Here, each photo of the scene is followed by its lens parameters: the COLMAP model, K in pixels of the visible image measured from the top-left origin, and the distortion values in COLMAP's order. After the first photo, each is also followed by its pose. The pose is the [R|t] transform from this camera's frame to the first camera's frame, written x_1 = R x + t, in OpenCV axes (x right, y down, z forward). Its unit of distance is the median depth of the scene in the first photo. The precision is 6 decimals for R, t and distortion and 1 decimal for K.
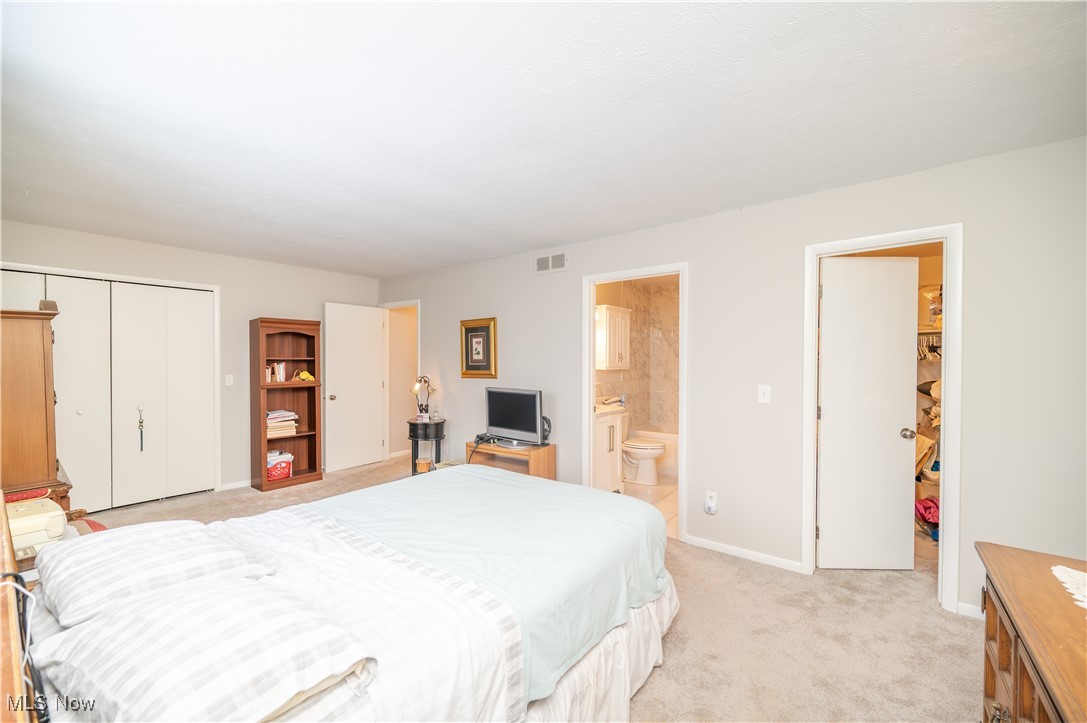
lens RADIAL K [[433.2, 0, 554.7], [0, 433.2, 363.2], [0, 0, 1]] dist [-0.001124, 0.000787]
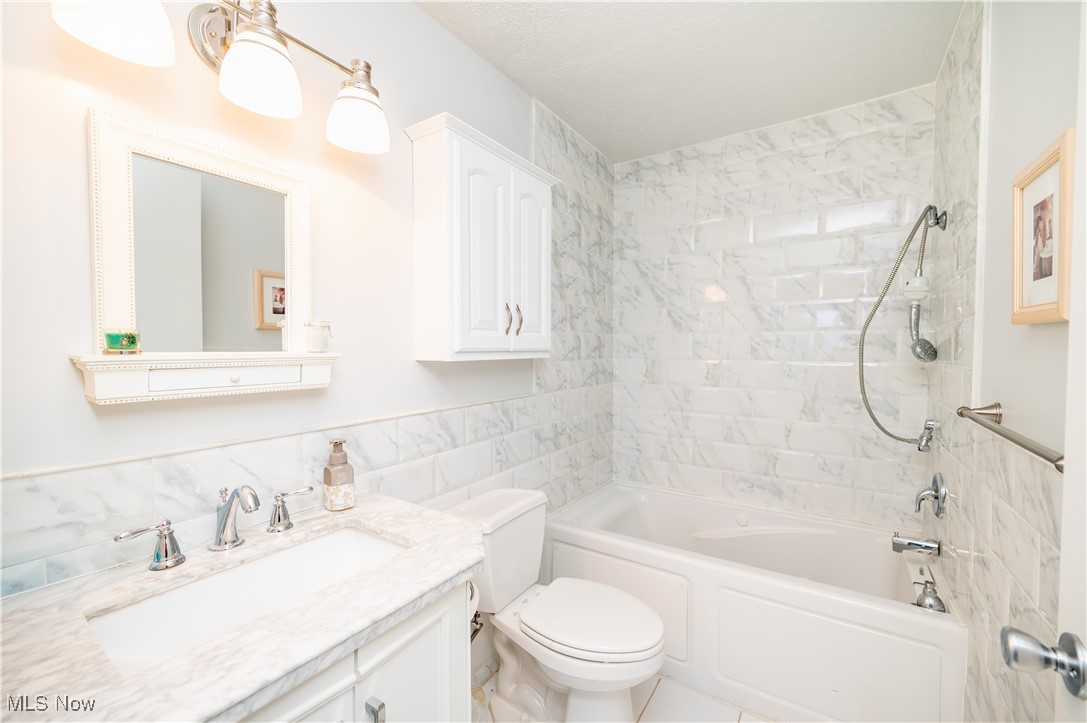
lens RADIAL K [[433.2, 0, 534.7], [0, 433.2, 358.9], [0, 0, 1]] dist [-0.001124, 0.000787]
pose [[0.999421, -0.004618, 0.033700, 0.166973], [0.004091, 0.999868, 0.015701, 0.009881], [-0.033768, -0.015555, 0.999309, 0.746845]]
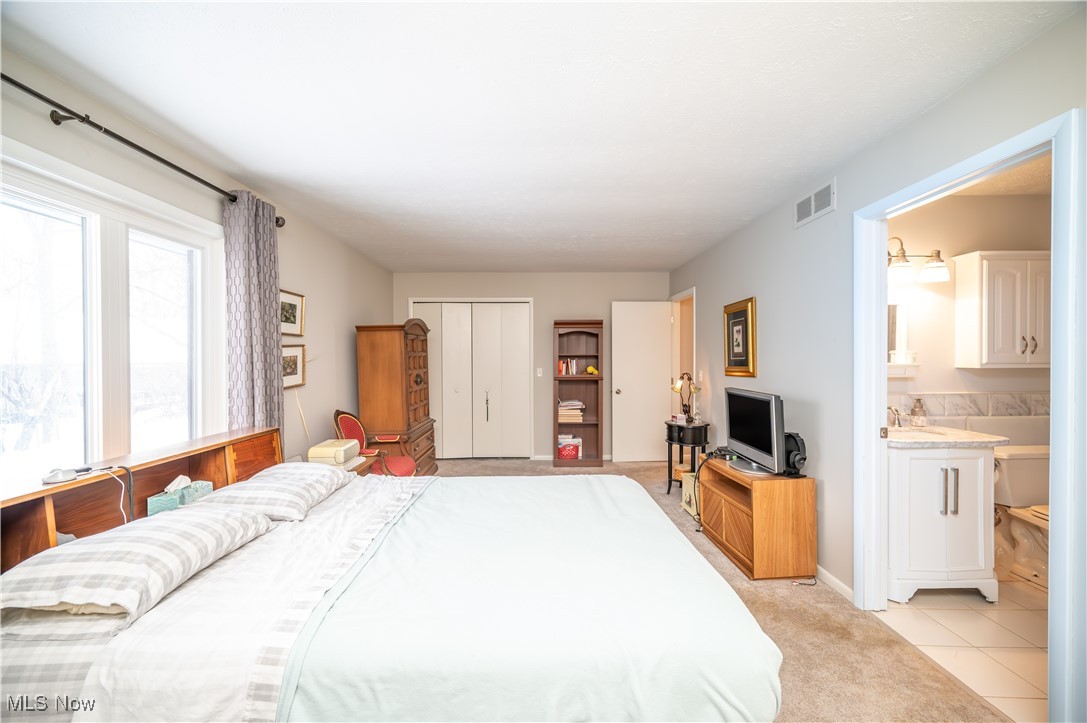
lens RADIAL K [[433.2, 0, 543.5], [0, 433.2, 361.7], [0, 0, 1]] dist [-0.001124, 0.000787]
pose [[0.616425, 0.000666, -0.787413, 0.216914], [-0.001500, 0.999999, -0.000328, 0.008156], [0.787412, 0.001383, 0.616425, 0.222889]]
